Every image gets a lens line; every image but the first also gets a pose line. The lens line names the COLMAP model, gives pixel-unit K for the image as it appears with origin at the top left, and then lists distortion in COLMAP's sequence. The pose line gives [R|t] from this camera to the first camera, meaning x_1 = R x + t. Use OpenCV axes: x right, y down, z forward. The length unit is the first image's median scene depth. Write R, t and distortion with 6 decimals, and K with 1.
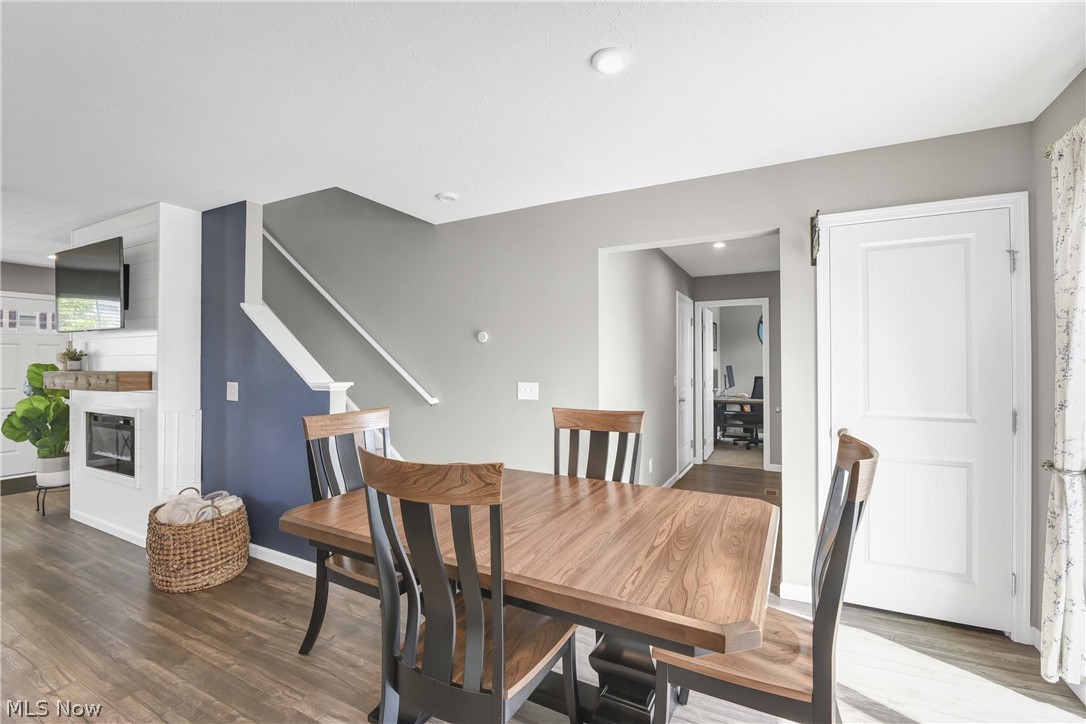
lens RADIAL K [[470.2, 0, 550.6], [0, 470.2, 359.3], [0, 0, 1]] dist [-0.000633, -0.009394]
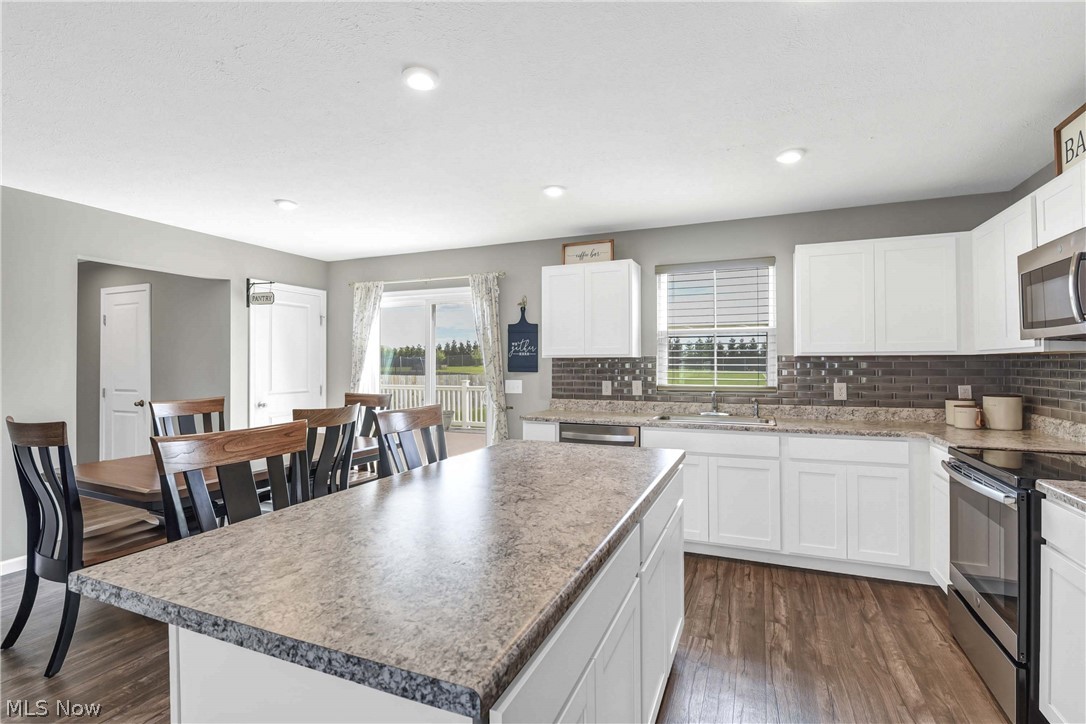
lens RADIAL K [[500.9, 0, 544.1], [0, 500.9, 358.2], [0, 0, 1]] dist [0.000750, -0.009380]
pose [[-0.076004, 0.012945, 0.997023, -0.884662], [-0.006896, 0.999885, -0.013508, -0.001357], [-0.997084, -0.007902, -0.075906, 0.053279]]
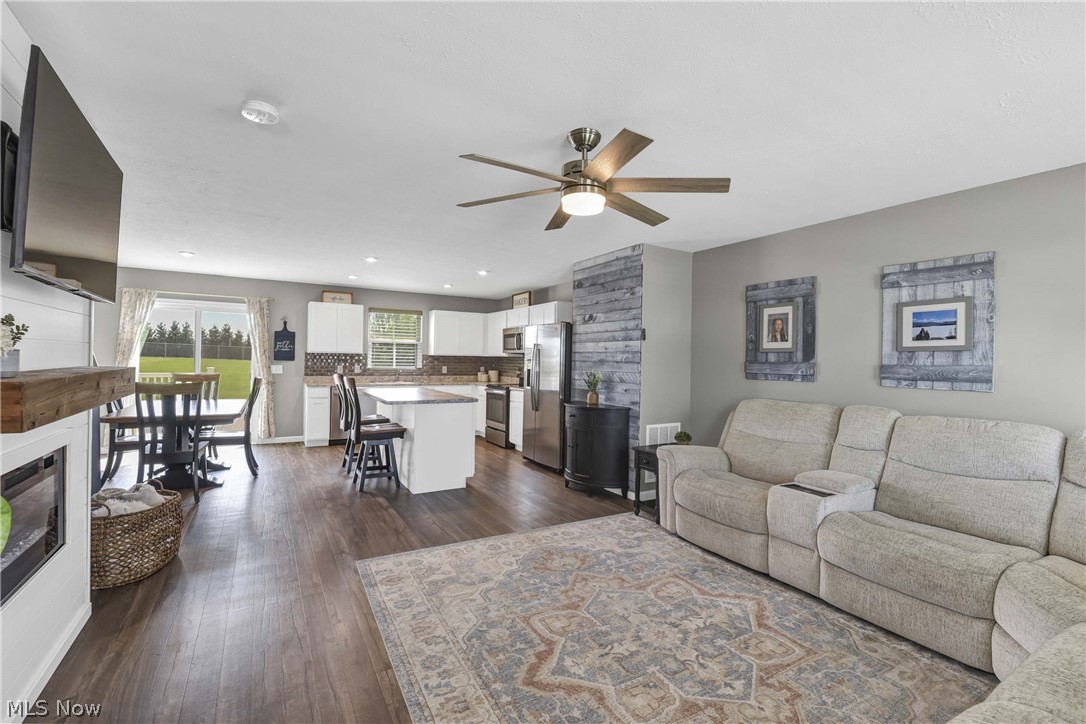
lens RADIAL K [[478.4, 0, 551.6], [0, 478.4, 359.2], [0, 0, 1]] dist [-0.000870, -0.000247]
pose [[-0.856483, -0.014714, 0.515966, -1.563547], [-0.022379, 0.999712, -0.008638, 0.003637], [-0.515691, -0.018945, -0.856565, 1.077821]]
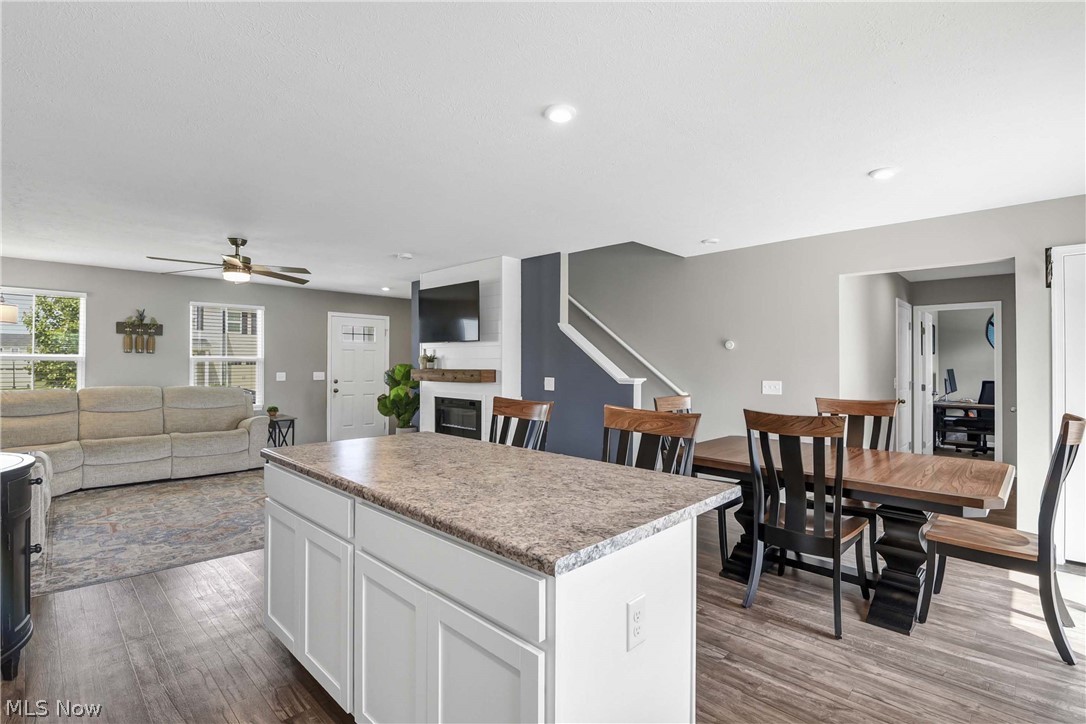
lens RADIAL K [[505.8, 0, 537.1], [0, 505.8, 358.7], [0, 0, 1]] dist [0.001213, -0.008283]
pose [[0.953704, 0.001995, -0.300740, -0.210234], [-0.003034, 0.999991, -0.002989, -0.003845], [0.300731, 0.003763, 0.953702, -0.428405]]
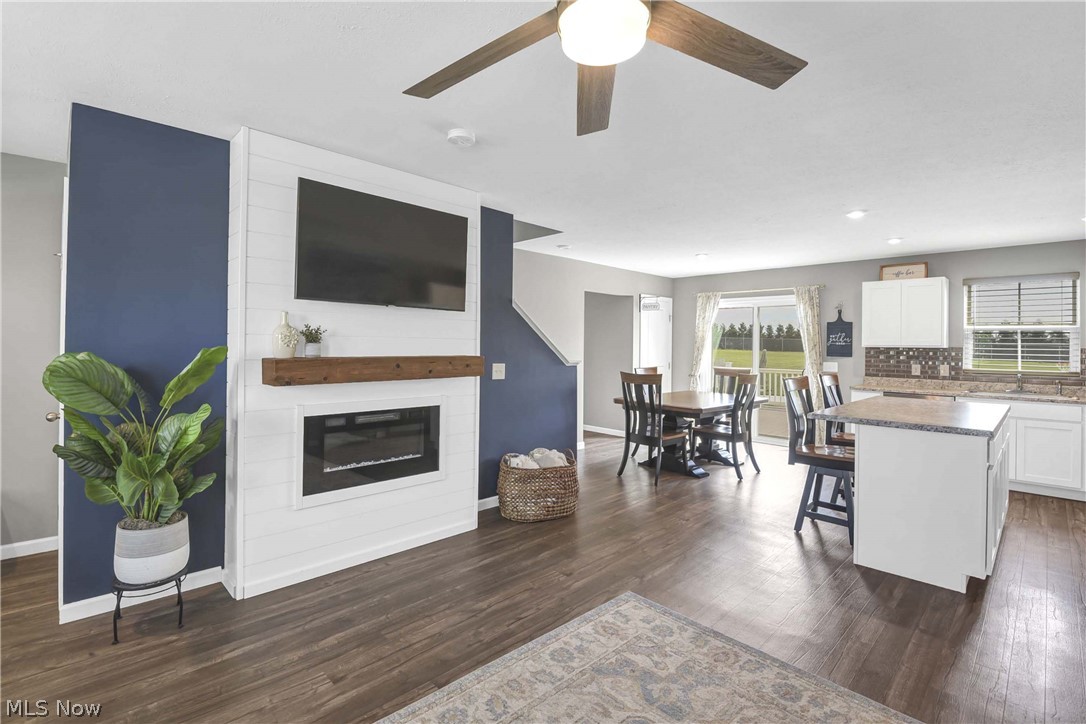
lens RADIAL K [[503.0, 0, 524.7], [0, 503.0, 342.9], [0, 0, 1]] dist [0.003071, -0.011292]
pose [[0.320966, 0.008806, 0.947050, -1.596787], [-0.022563, 0.999744, -0.001649, -0.003295], [-0.946822, -0.020839, 0.321083, 0.461514]]
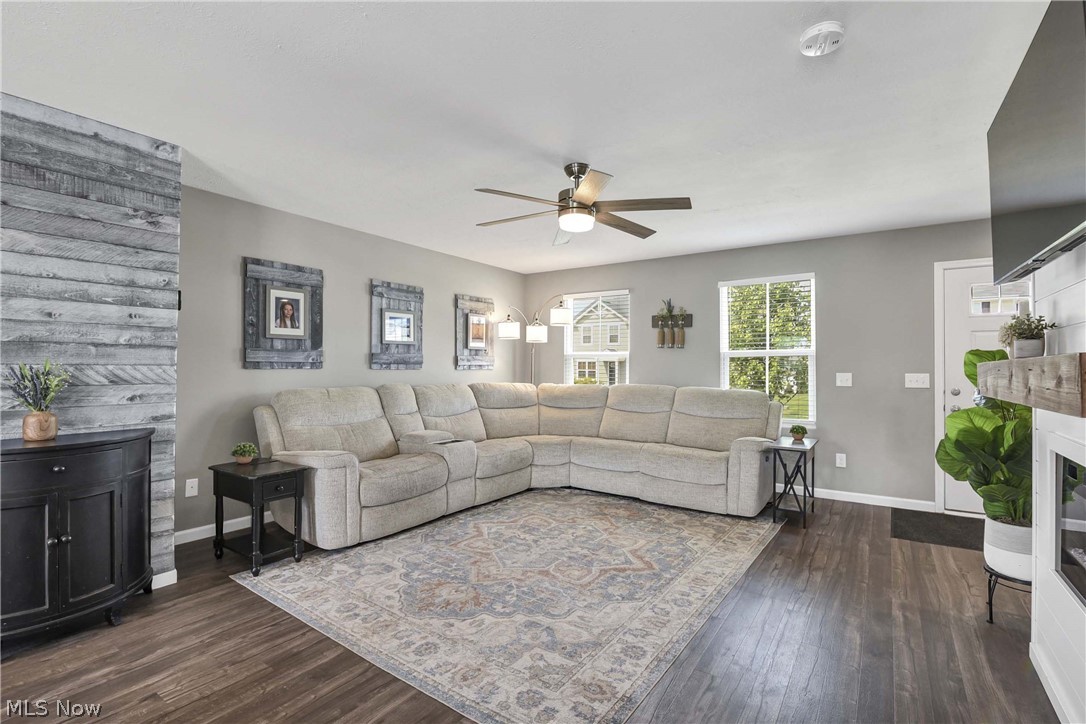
lens RADIAL K [[494.2, 0, 549.0], [0, 494.2, 360.5], [0, 0, 1]] dist [0.000266, -0.010374]
pose [[-0.111435, -0.011639, -0.993704, -0.472075], [0.004579, 0.999915, -0.012225, 0.028155], [0.993761, -0.005913, -0.111372, 0.566029]]
